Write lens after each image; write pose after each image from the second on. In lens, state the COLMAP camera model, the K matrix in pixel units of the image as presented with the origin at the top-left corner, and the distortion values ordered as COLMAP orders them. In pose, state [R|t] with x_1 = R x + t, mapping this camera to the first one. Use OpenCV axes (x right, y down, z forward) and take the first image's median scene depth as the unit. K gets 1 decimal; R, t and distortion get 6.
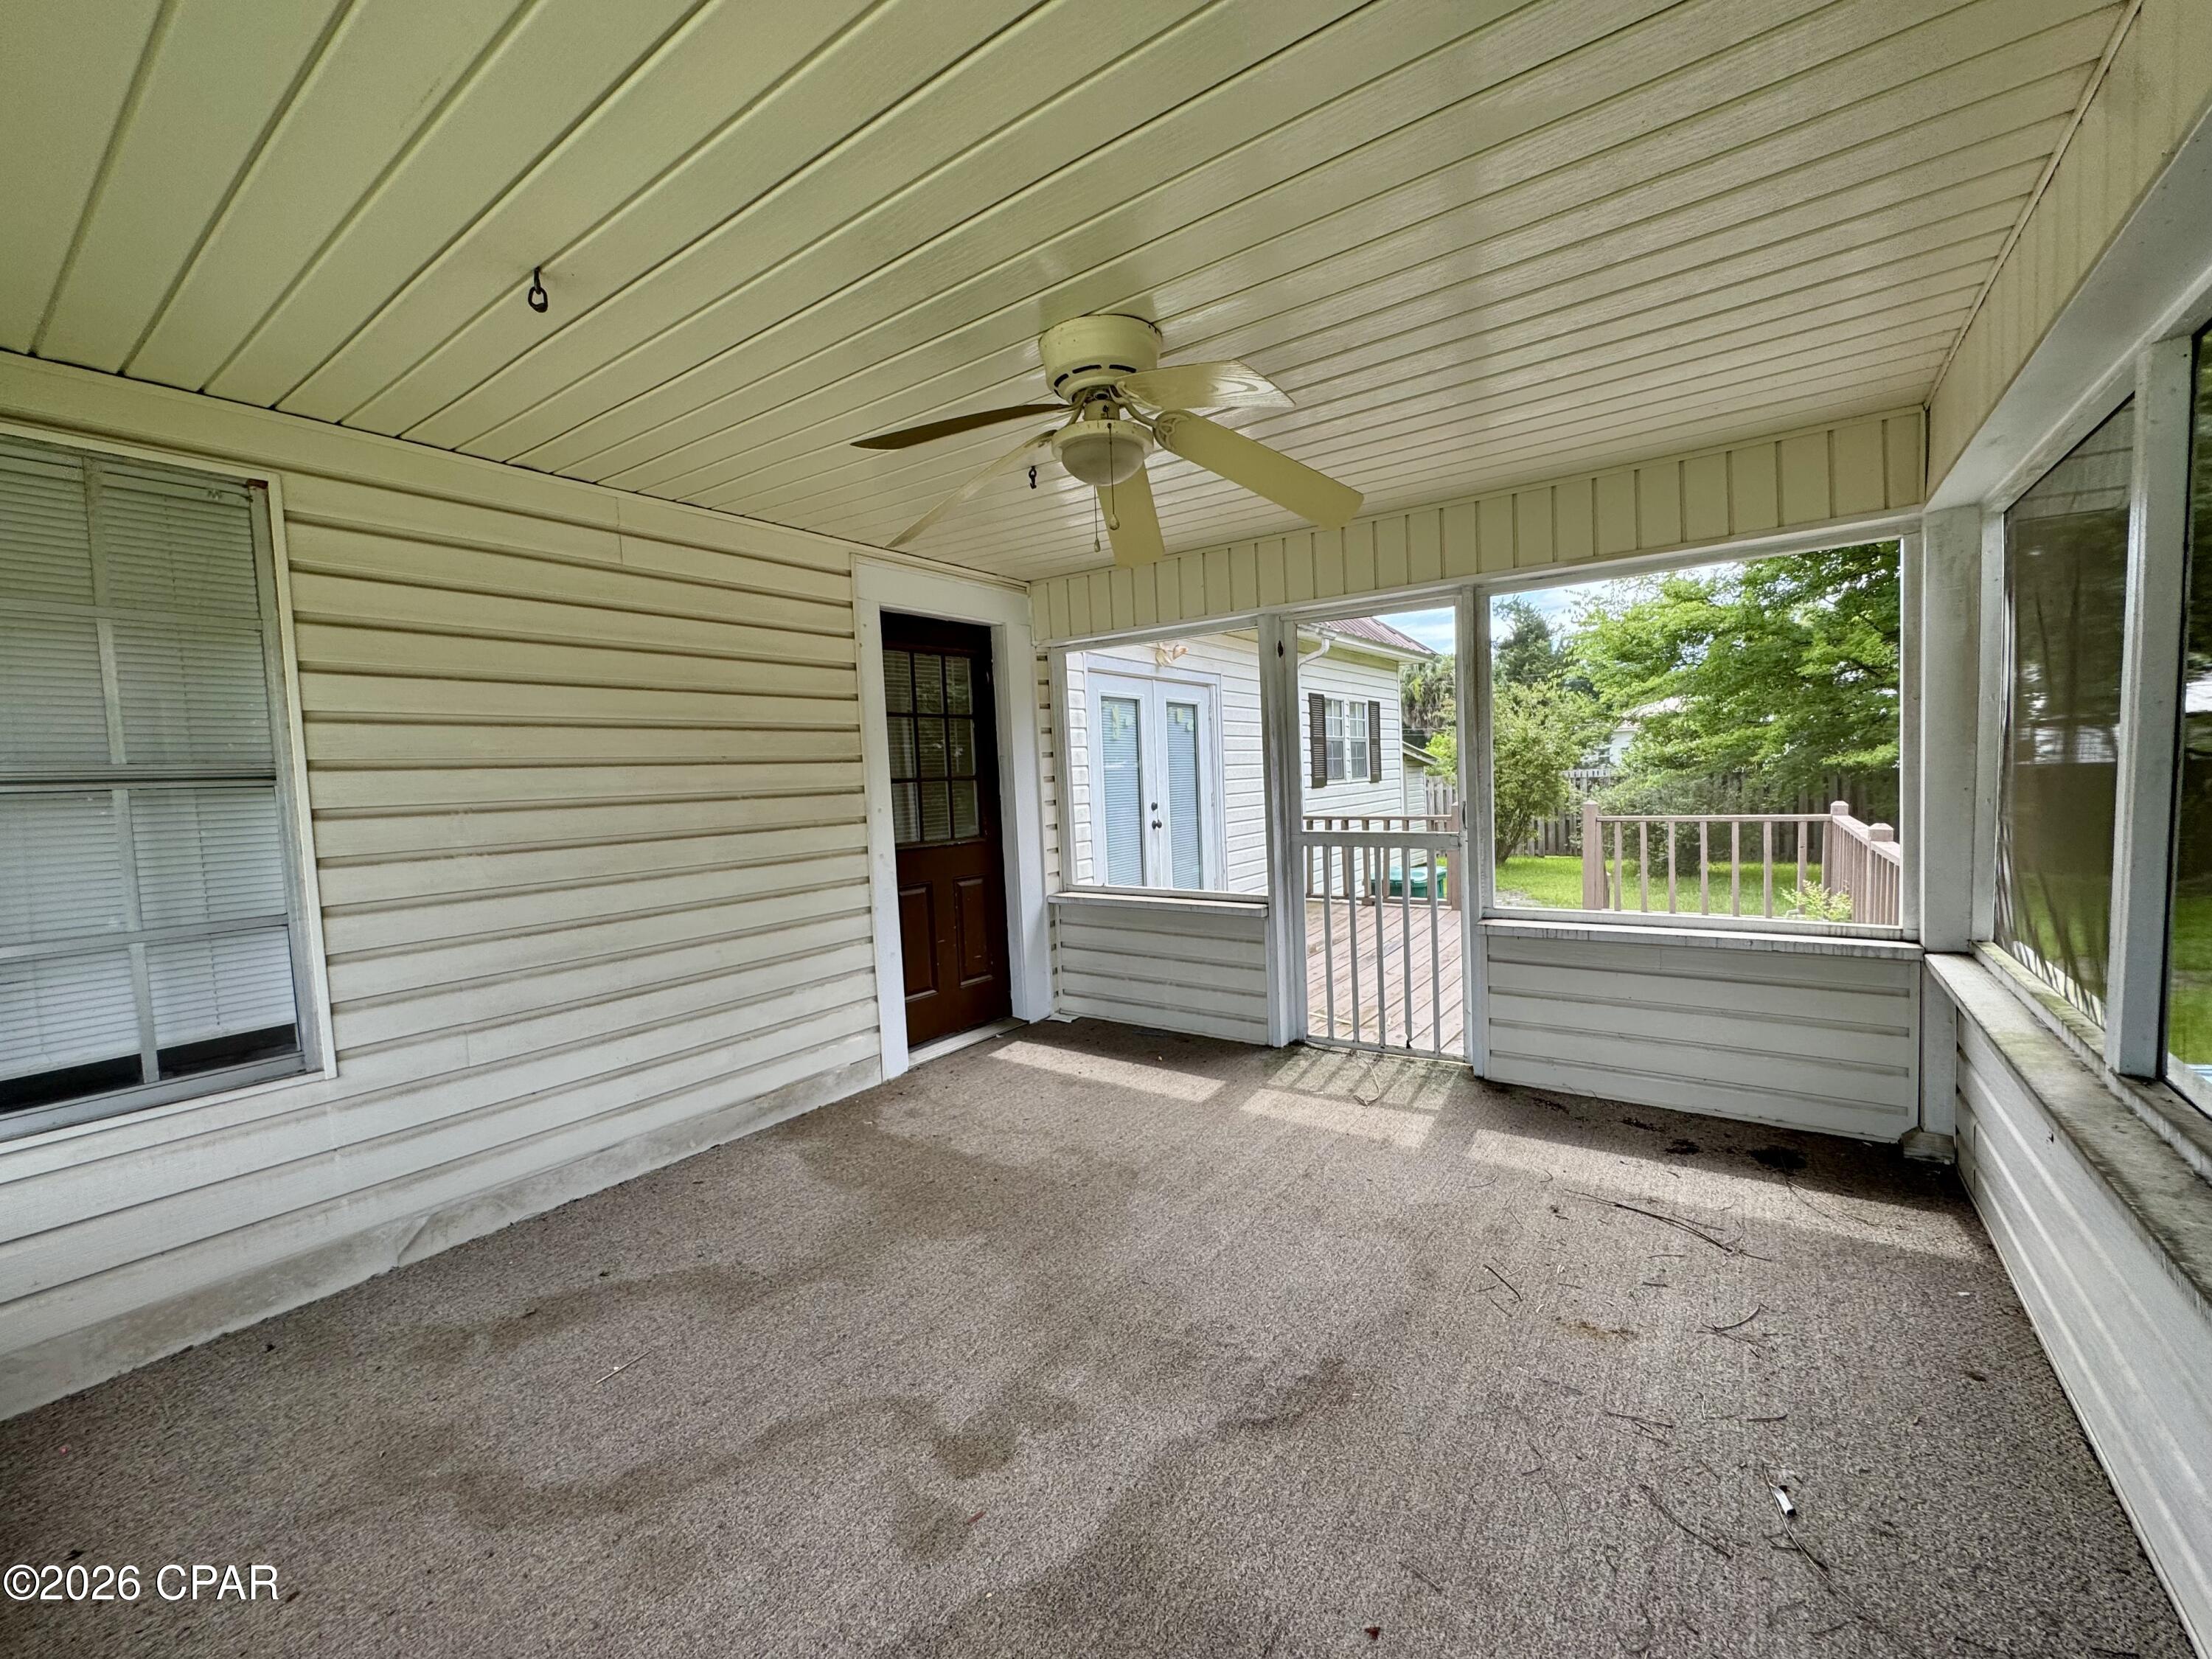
lens RADIAL K [[883.5, 0, 1104.3], [0, 883.5, 831.0], [0, 0, 1]] dist [-0.002582, 0.000427]
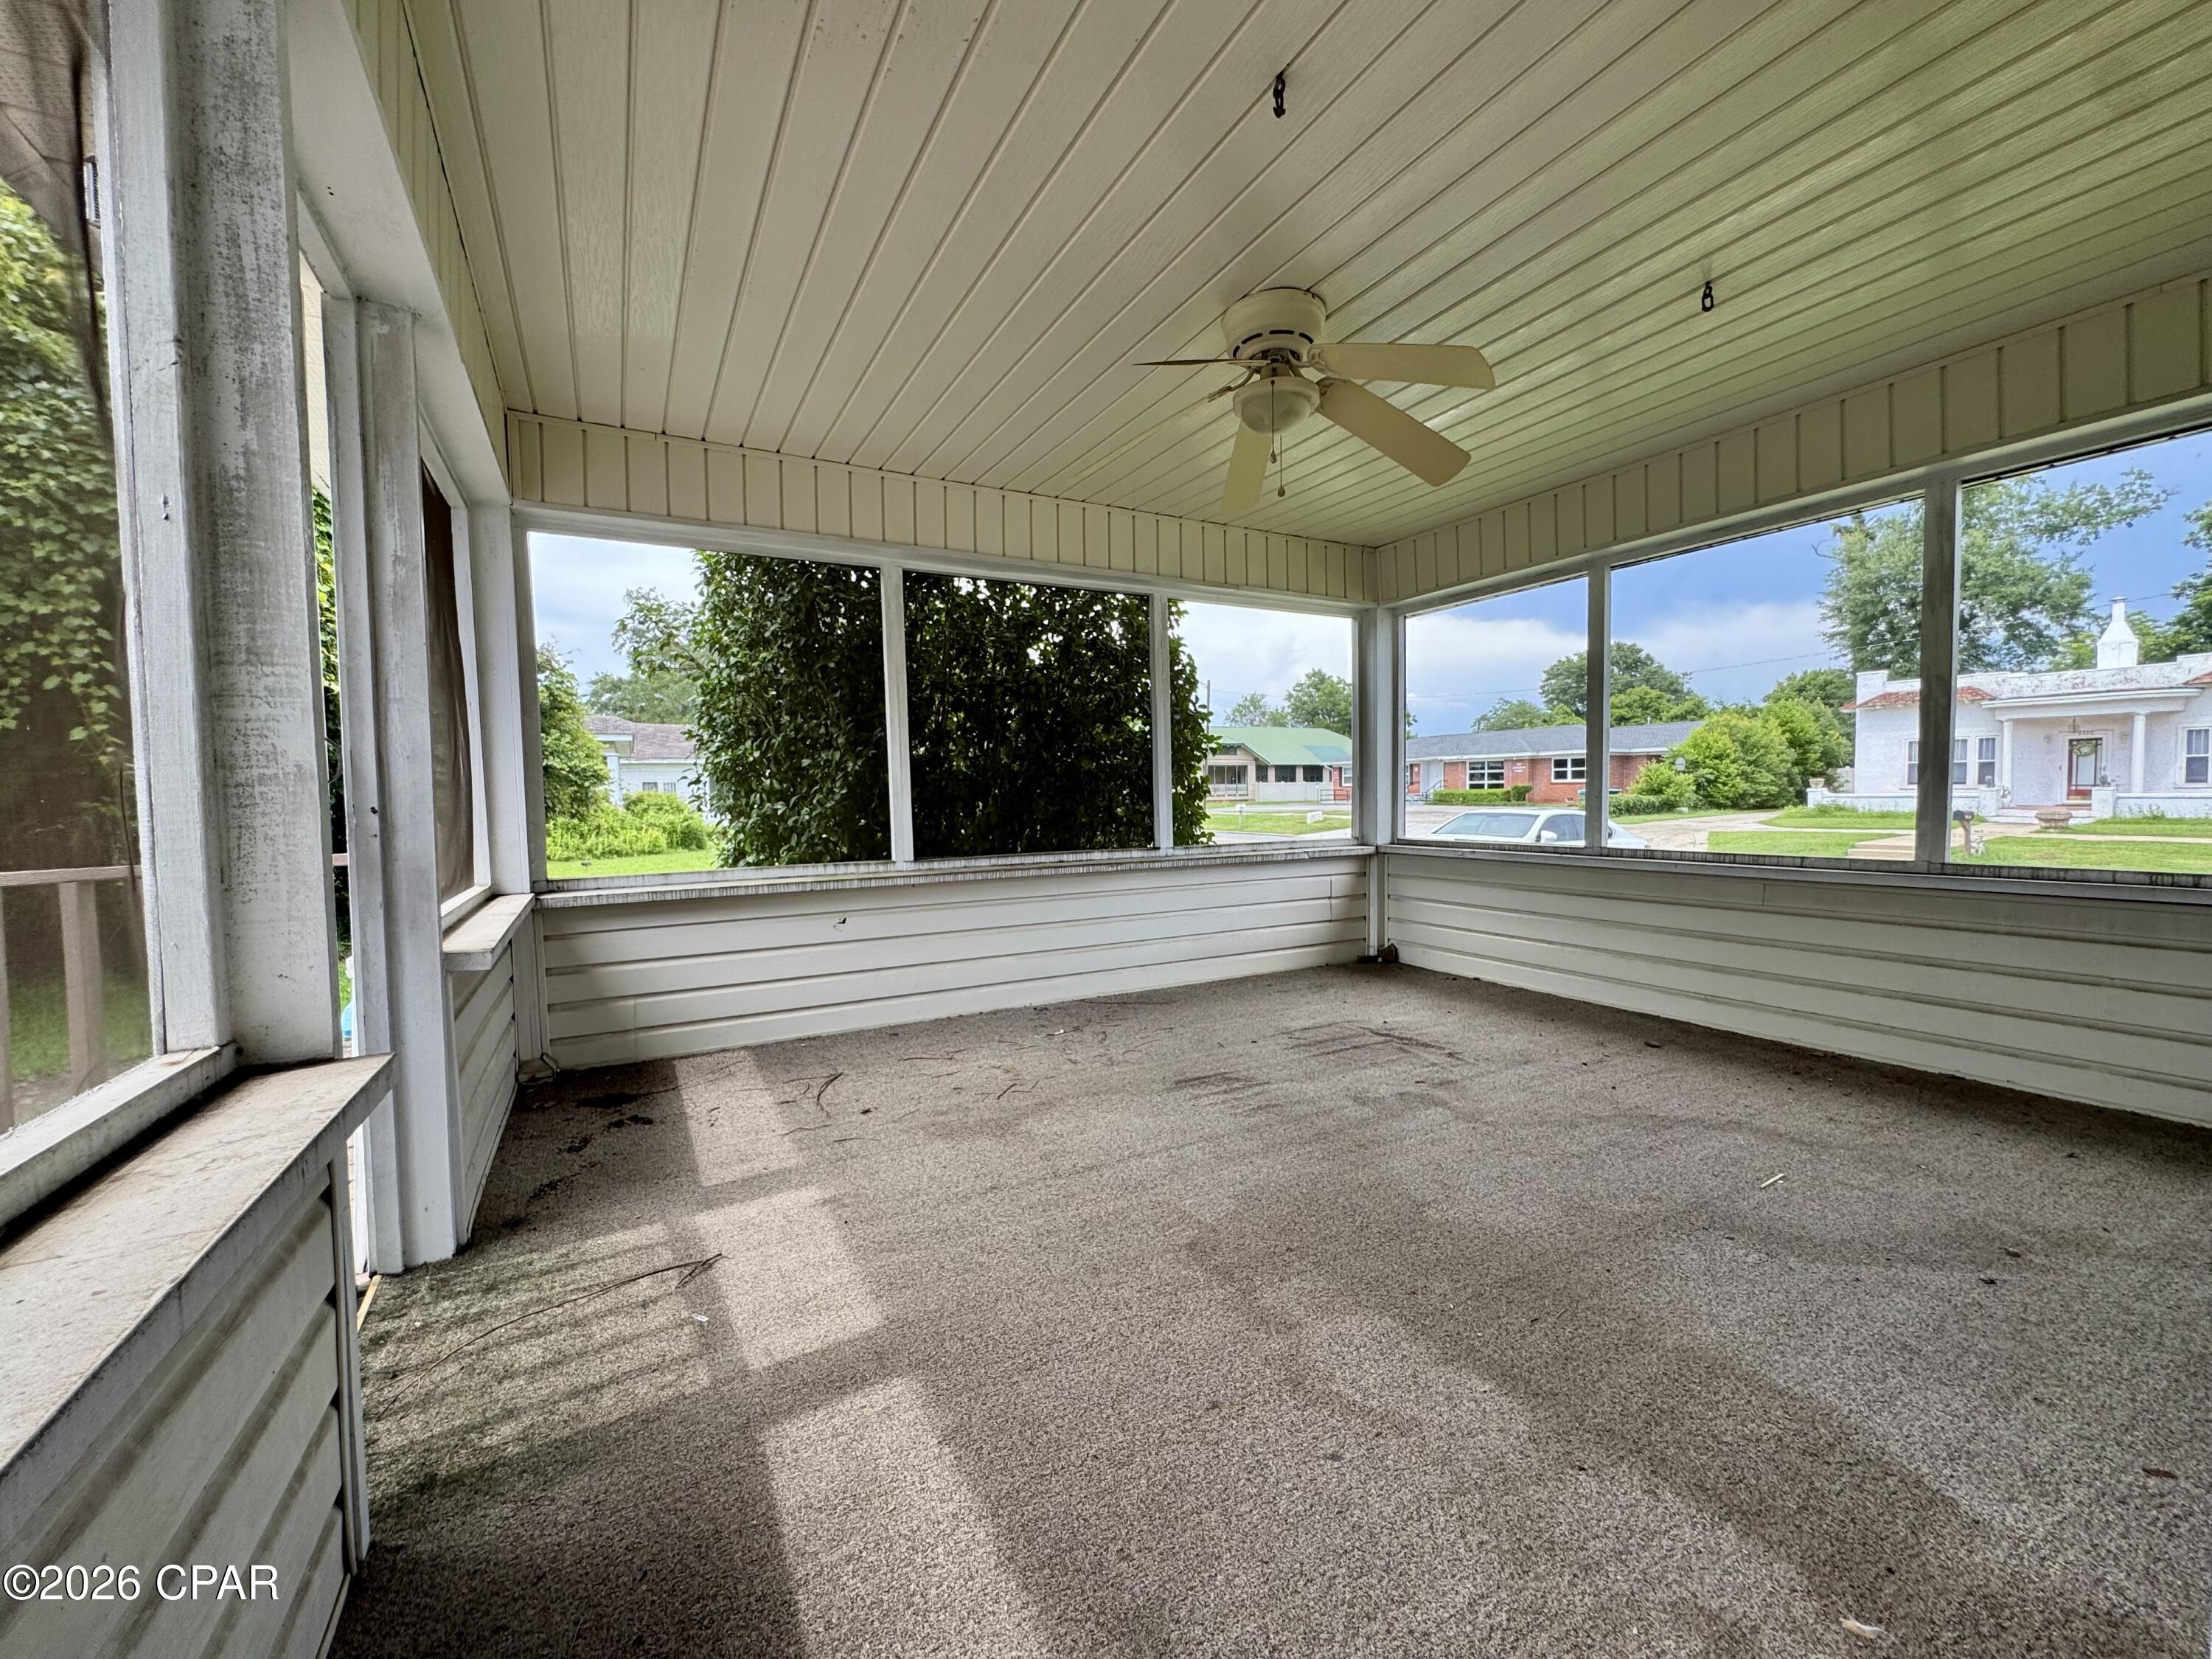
lens RADIAL K [[883.5, 0, 1104.3], [0, 883.5, 831.0], [0, 0, 1]] dist [-0.002582, 0.000427]
pose [[-0.901959, 0.039838, 0.429980, -0.226050], [0.081669, 0.993503, 0.079265, 0.024900], [-0.424028, 0.106610, -0.899352, 1.780782]]
